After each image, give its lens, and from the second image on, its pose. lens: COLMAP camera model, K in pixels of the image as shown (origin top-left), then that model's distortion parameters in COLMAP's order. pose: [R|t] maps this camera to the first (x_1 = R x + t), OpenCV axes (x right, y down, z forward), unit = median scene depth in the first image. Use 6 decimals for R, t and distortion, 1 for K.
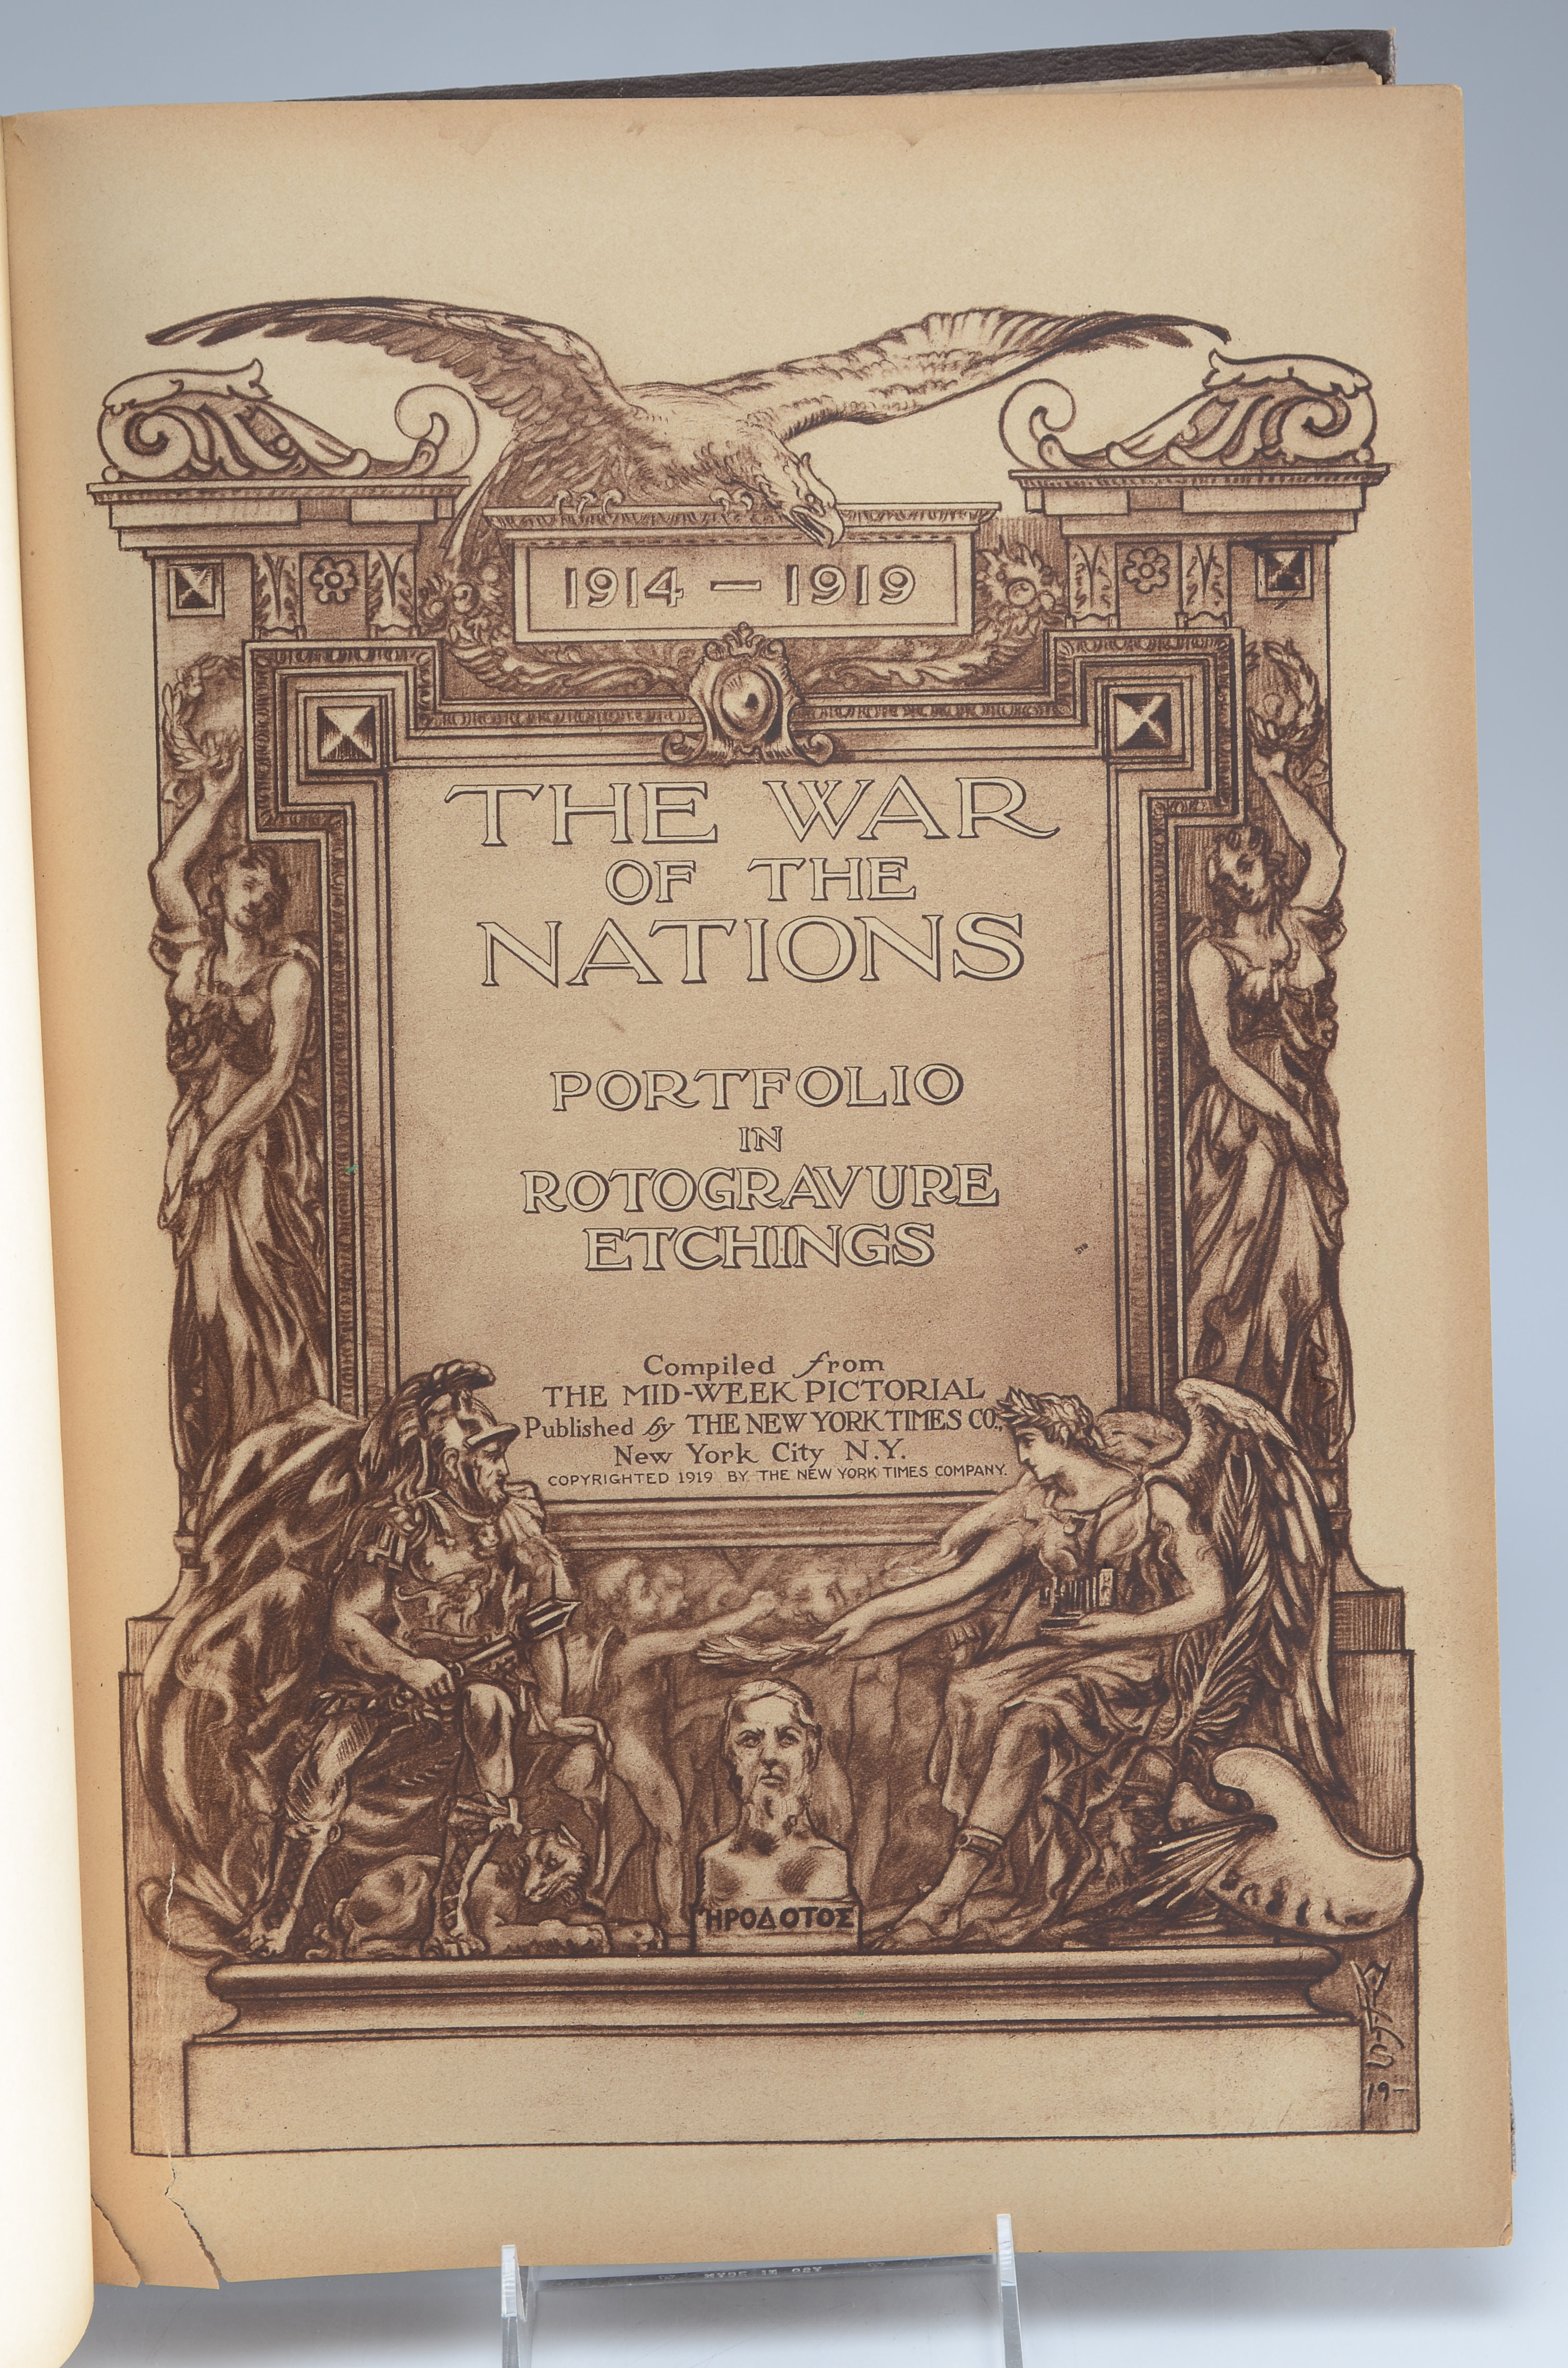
lens RADIAL K [[4684.0, 0, 858.1], [0, 4684.0, 1195.5], [0, 0, 1]] dist [0.042742, 0.000000]
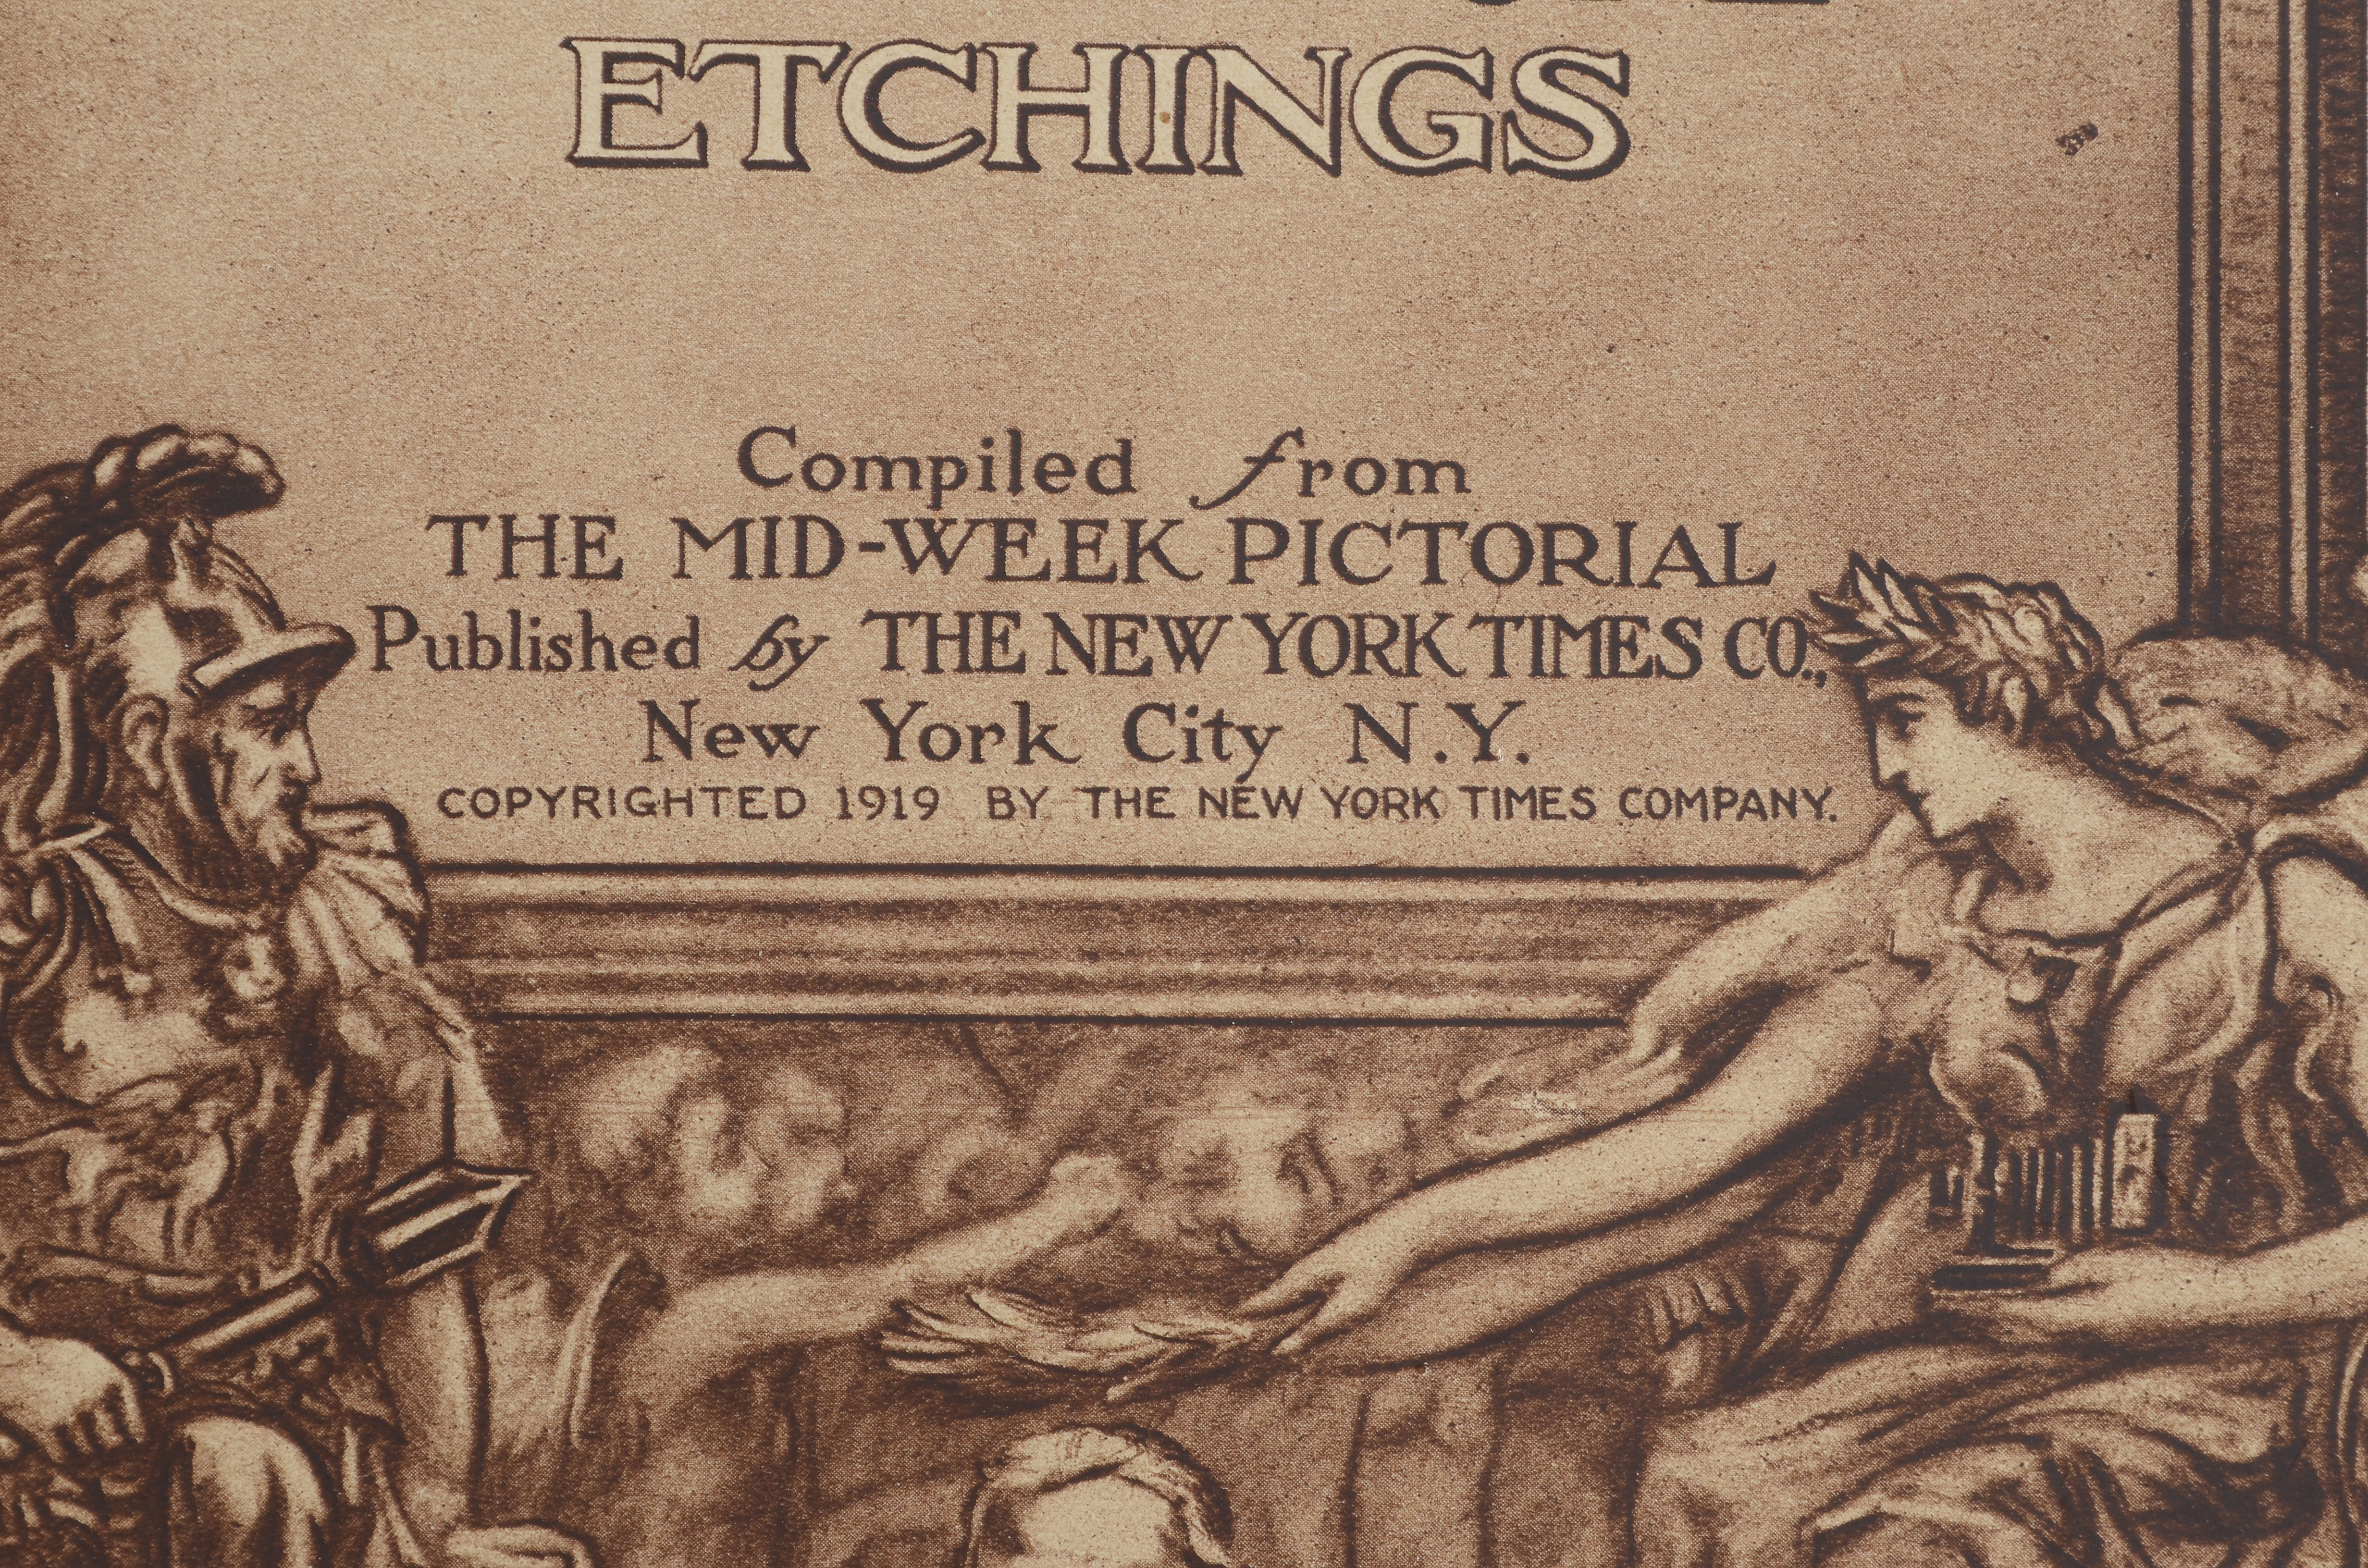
lens RADIAL K [[5540.9, 0, 1140.2], [0, 5540.9, 754.7], [0, 0, 1]] dist [0.050953, 0.000000]
pose [[0.999411, 0.021516, -0.026741, -0.006748], [-0.022007, 0.999592, -0.018194, 0.063287], [0.026338, 0.018772, 0.999477, 0.611279]]
